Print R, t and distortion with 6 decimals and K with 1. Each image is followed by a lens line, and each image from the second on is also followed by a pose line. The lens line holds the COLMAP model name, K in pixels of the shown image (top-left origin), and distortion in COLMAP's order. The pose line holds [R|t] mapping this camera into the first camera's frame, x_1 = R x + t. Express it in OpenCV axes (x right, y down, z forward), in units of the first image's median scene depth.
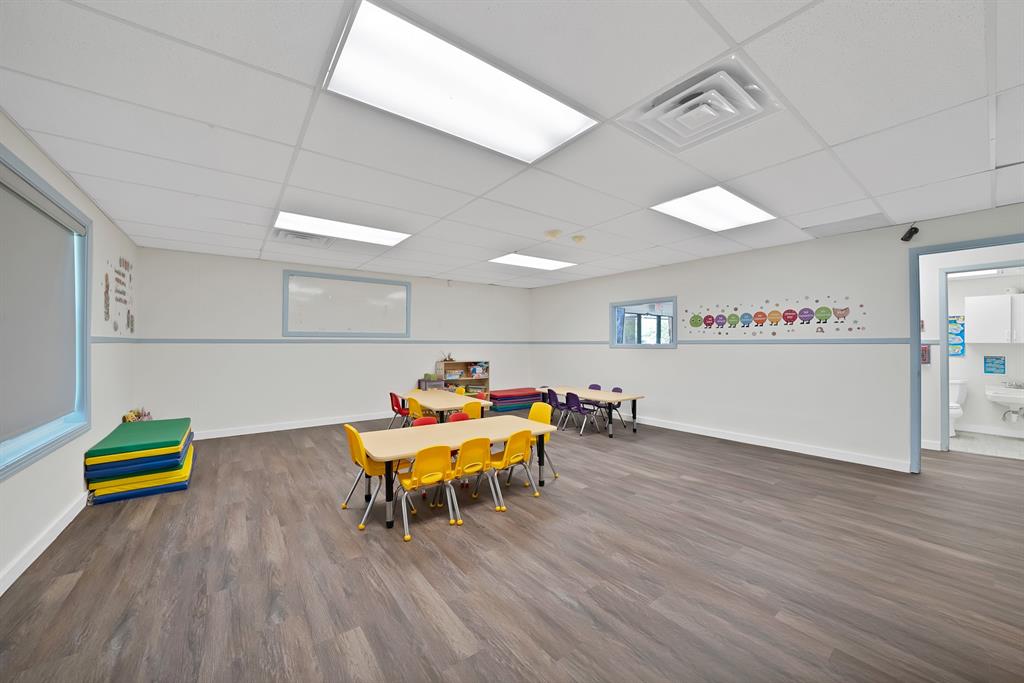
lens RADIAL K [[373.0, 0, 521.5], [0, 373.0, 341.6], [0, 0, 1]] dist [-0.019822, 0.000024]
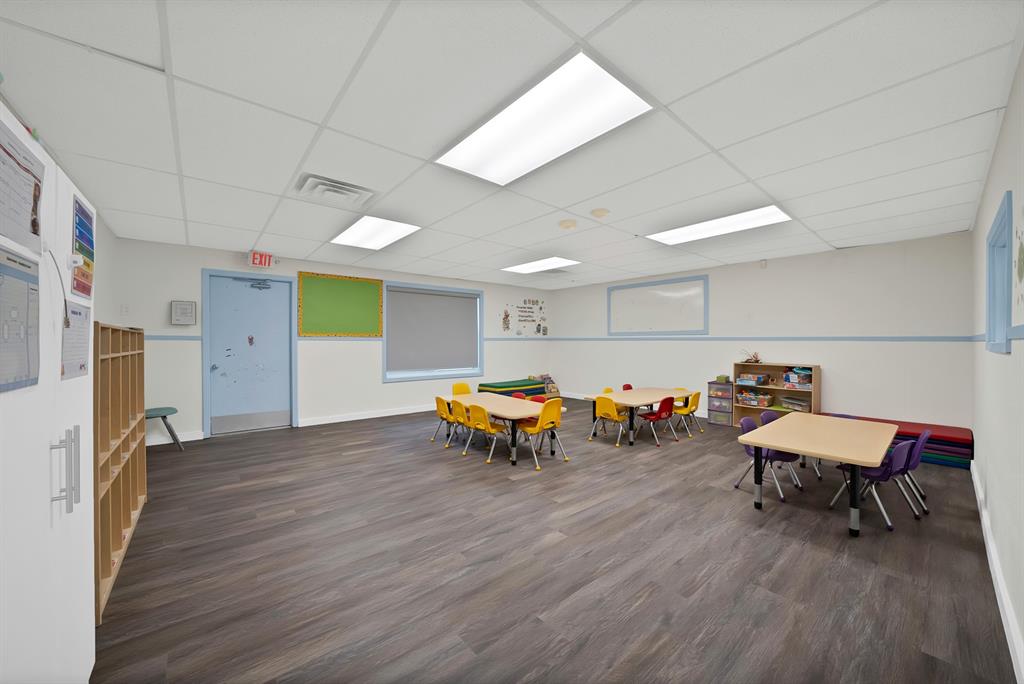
lens RADIAL K [[373.0, 0, 510.2], [0, 373.0, 341.4], [0, 0, 1]] dist [-0.019822, 0.000024]
pose [[0.047402, -0.005440, -0.998861, 0.878735], [0.002835, 0.999982, -0.005312, 0.015258], [0.998872, -0.002580, 0.047417, 0.700896]]
